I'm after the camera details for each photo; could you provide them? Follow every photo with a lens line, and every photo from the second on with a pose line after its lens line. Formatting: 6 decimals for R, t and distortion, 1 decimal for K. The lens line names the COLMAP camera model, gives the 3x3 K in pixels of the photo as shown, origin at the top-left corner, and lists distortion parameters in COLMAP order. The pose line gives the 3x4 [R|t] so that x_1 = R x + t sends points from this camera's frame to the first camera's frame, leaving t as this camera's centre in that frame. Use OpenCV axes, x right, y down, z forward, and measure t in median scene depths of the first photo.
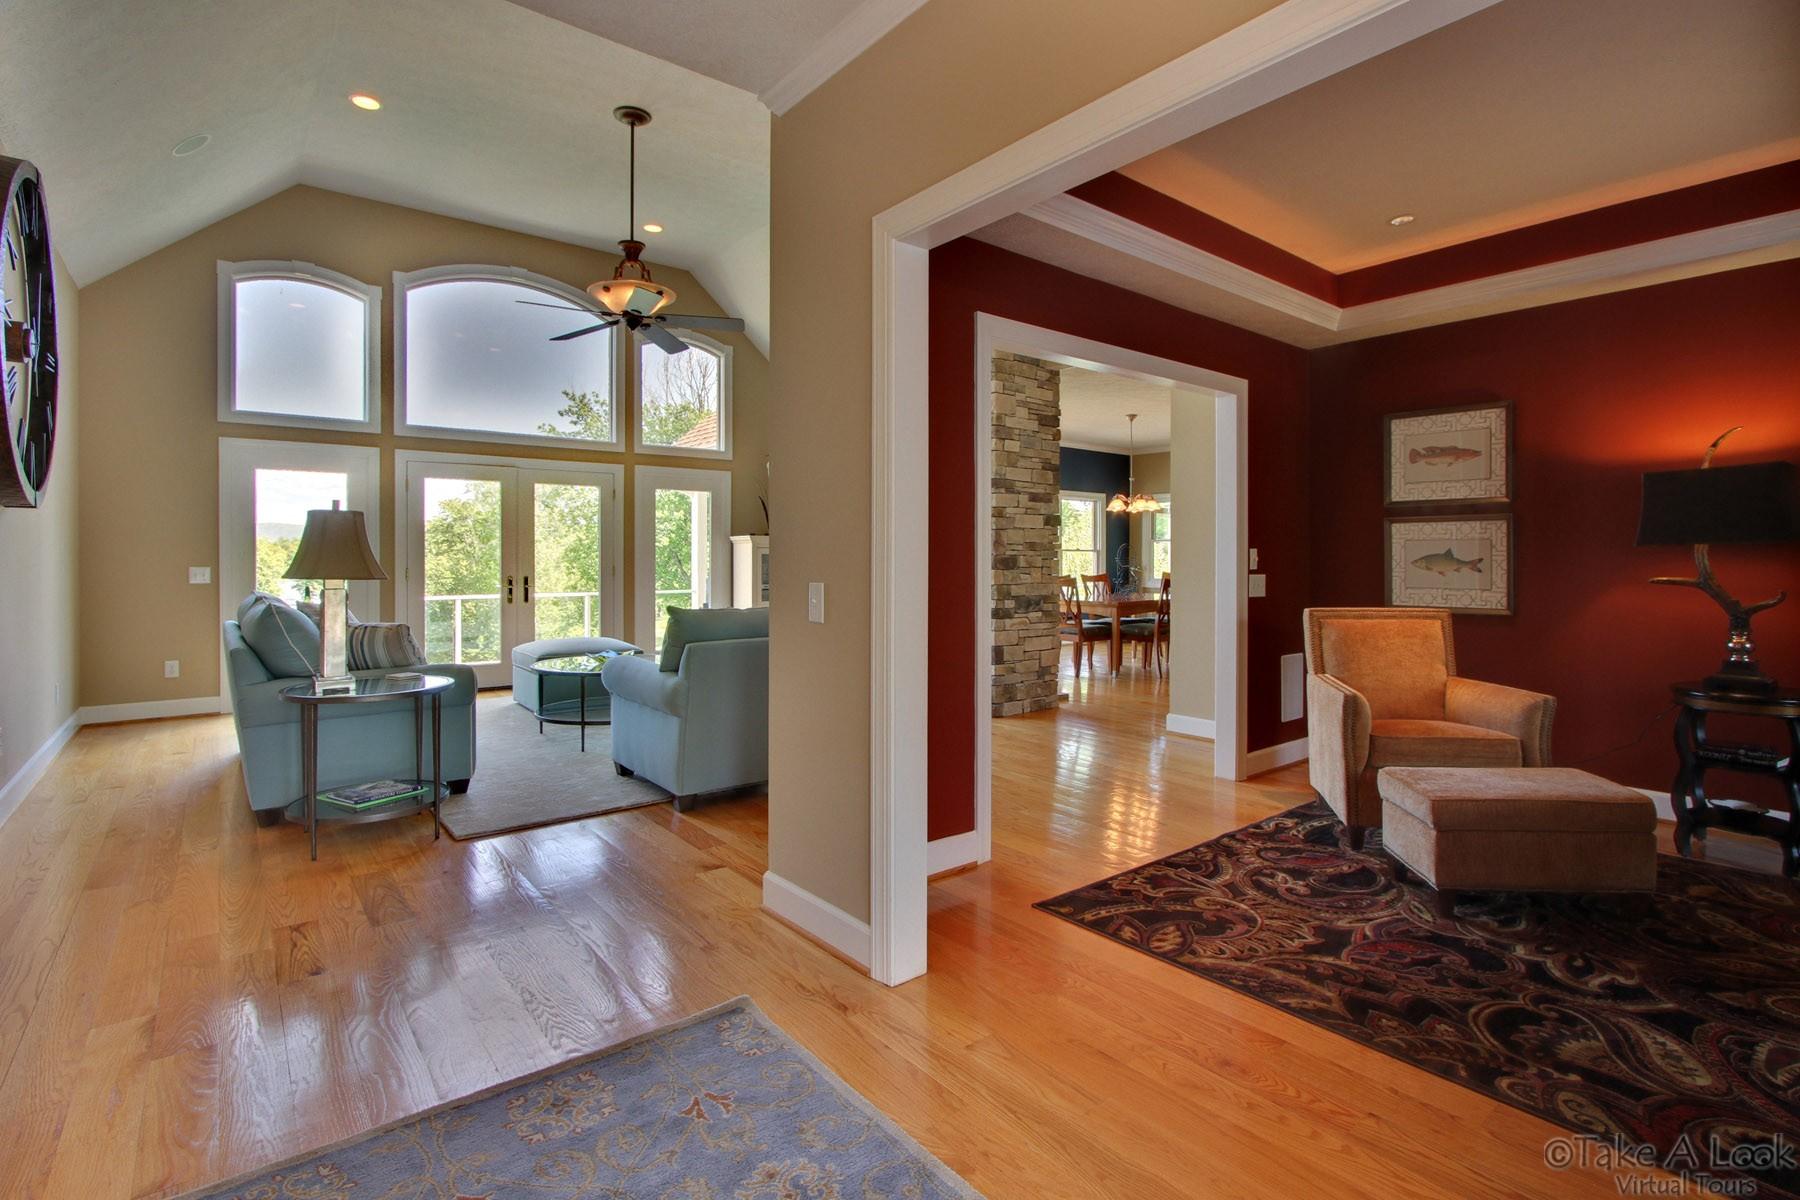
lens RADIAL K [[853.8, 0, 909.1], [0, 853.8, 557.0], [0, 0, 1]] dist [-0.007431, -0.001393]
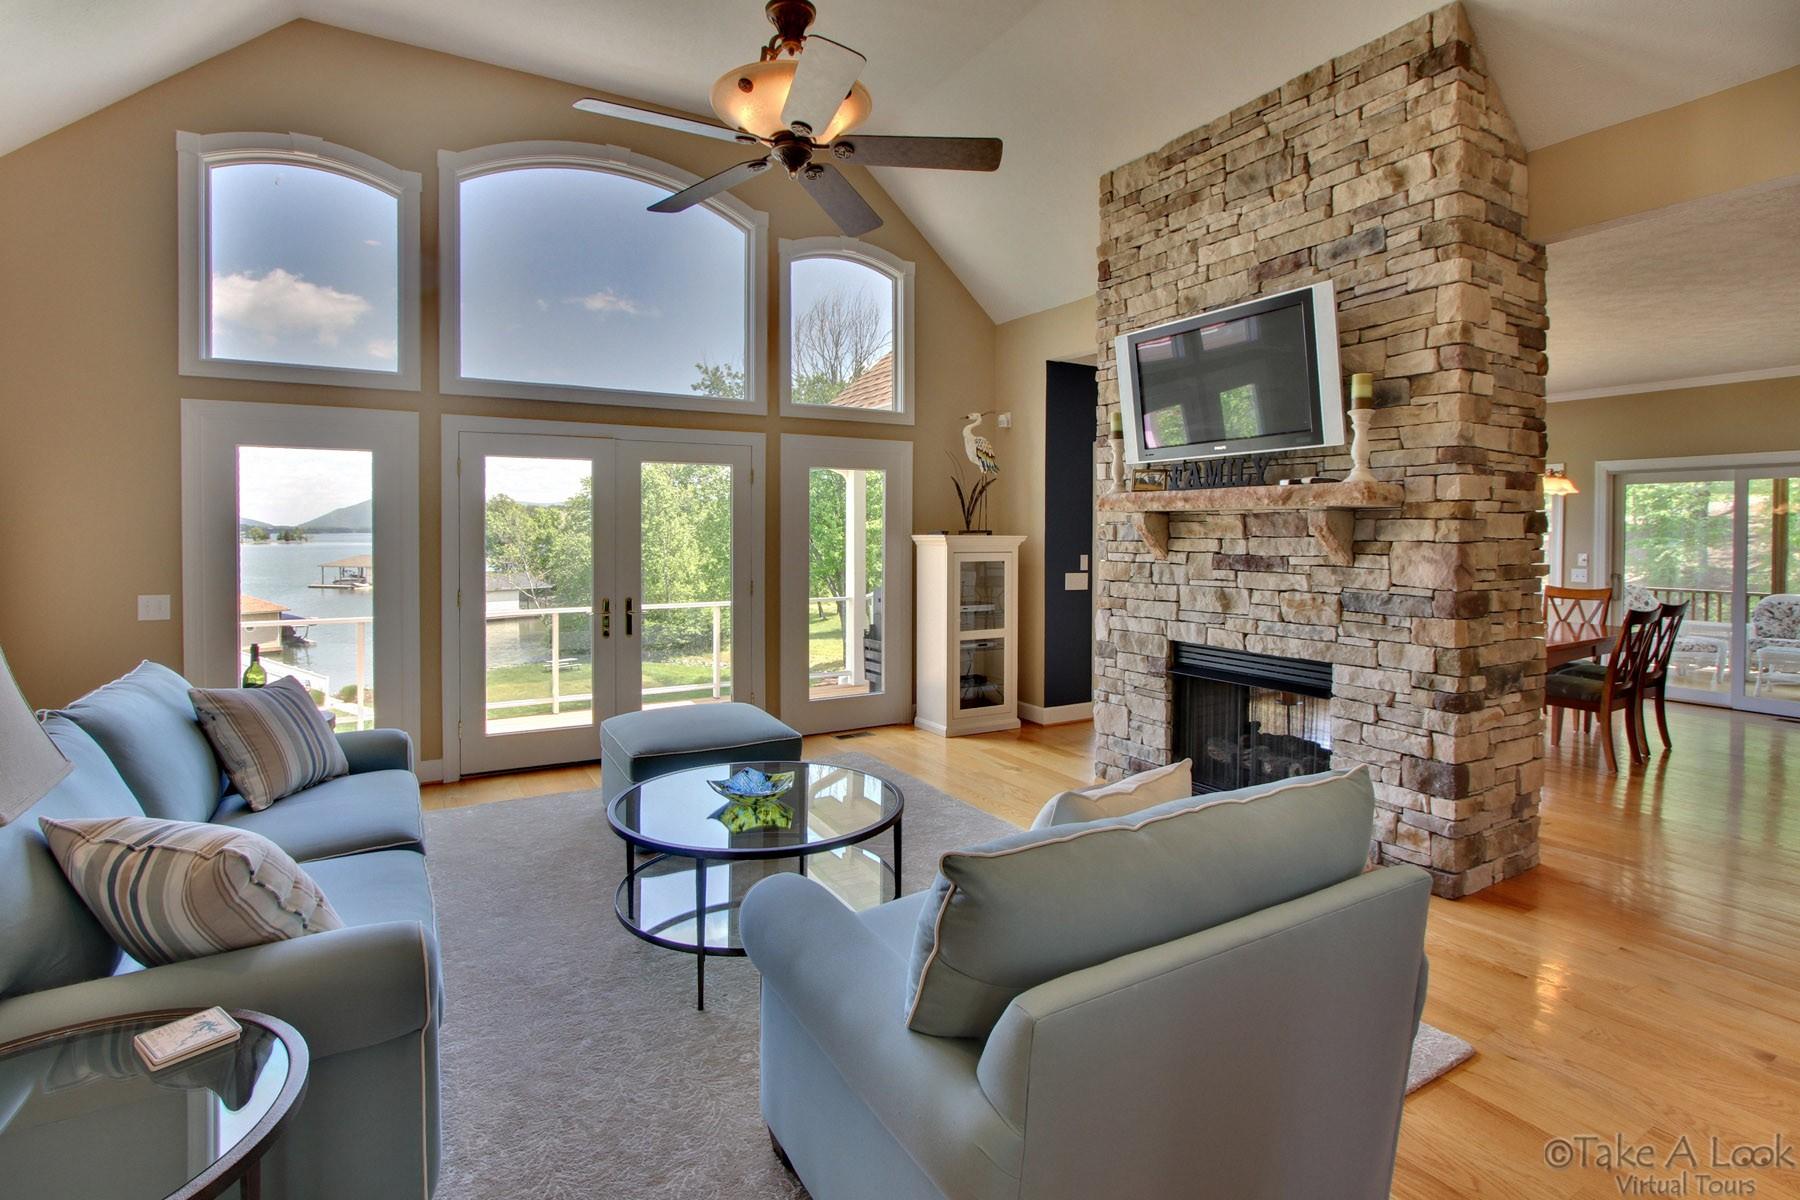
lens RADIAL K [[853.8, 0, 903.8], [0, 853.8, 529.7], [0, 0, 1]] dist [-0.007431, -0.001393]
pose [[0.988903, 0.001745, -0.148555, -0.151966], [-0.001575, 0.999998, 0.001263, -0.039191], [0.148557, -0.001015, 0.988903, 0.417735]]
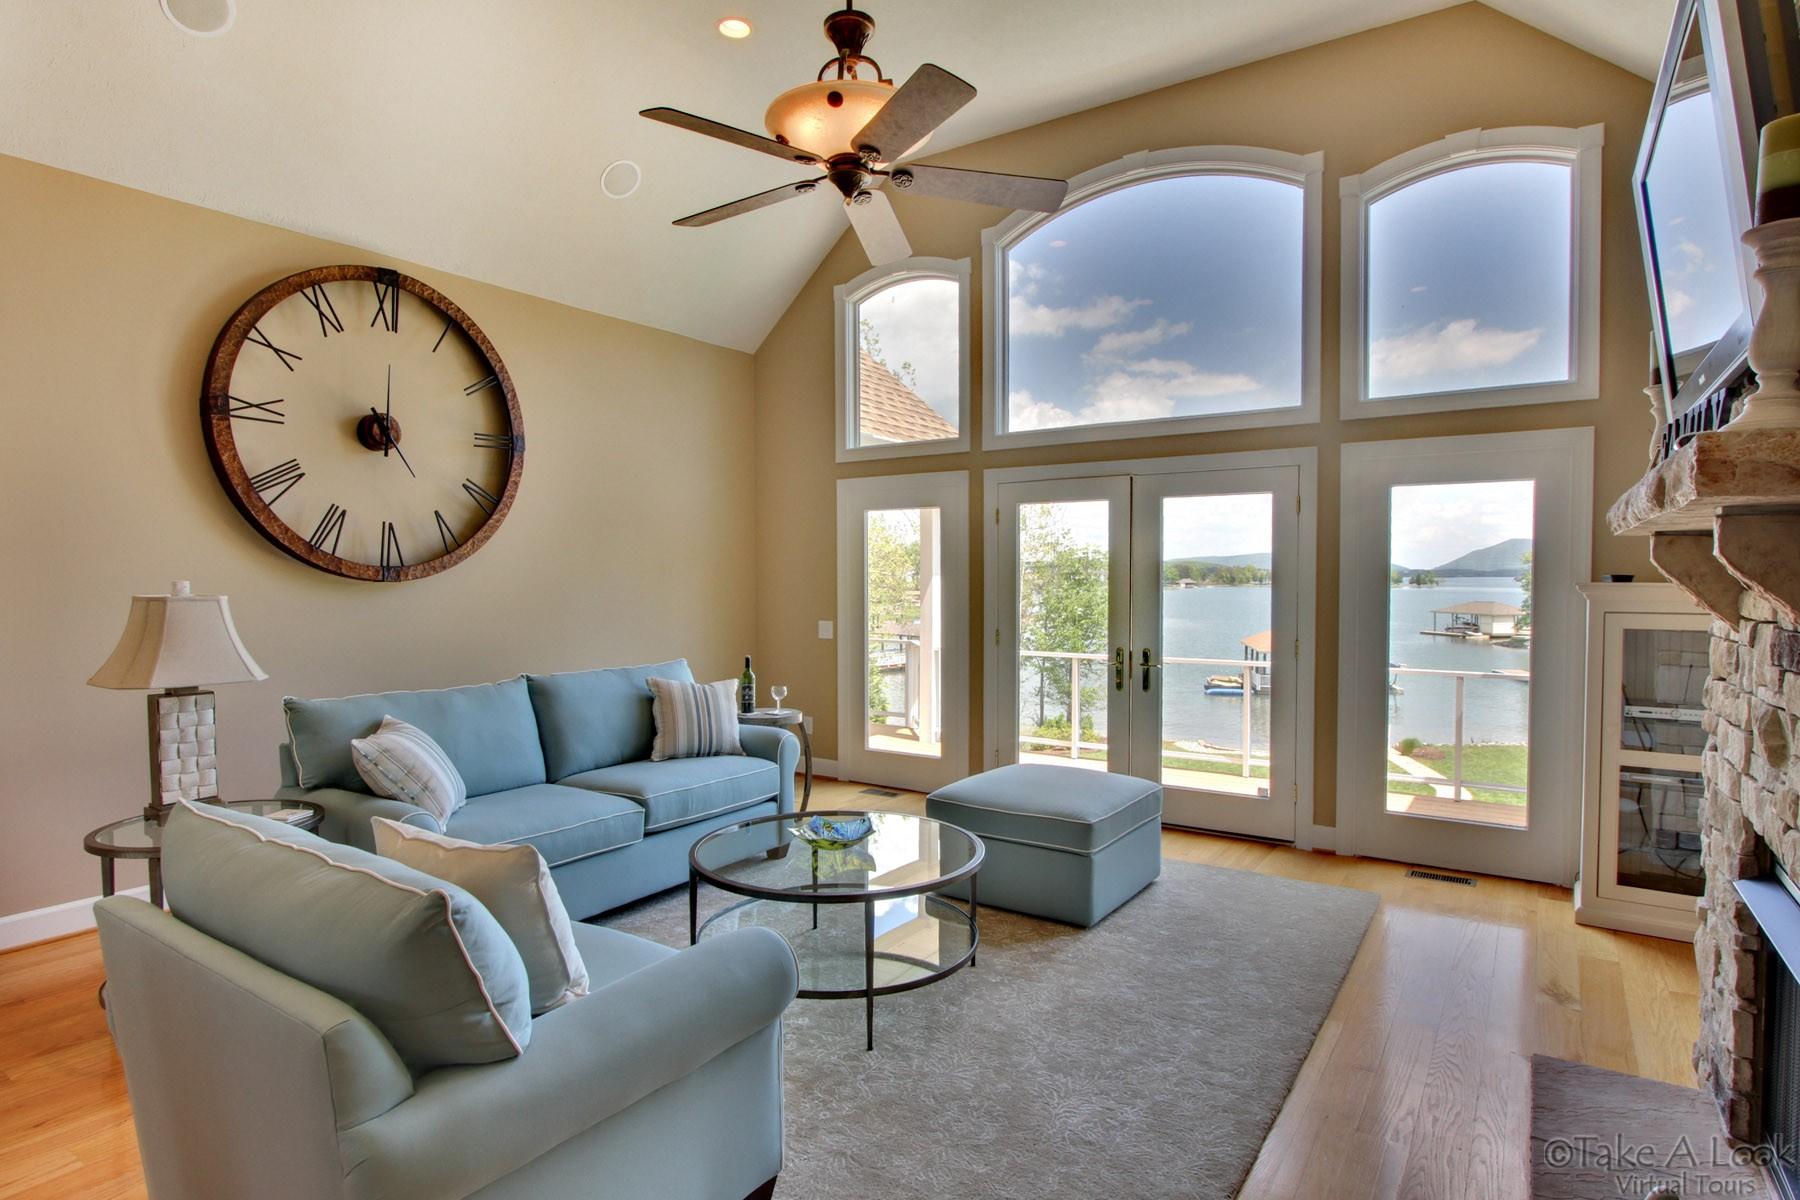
lens RADIAL K [[972.9, 0, 899.6], [0, 972.9, 603.5], [0, 0, 1]] dist [-0.009318, 0.001260]
pose [[0.293960, 0.029536, -0.955361, 0.210369], [0.003881, 0.999477, 0.032094, -0.040039], [0.955810, -0.013142, 0.293692, 0.729462]]
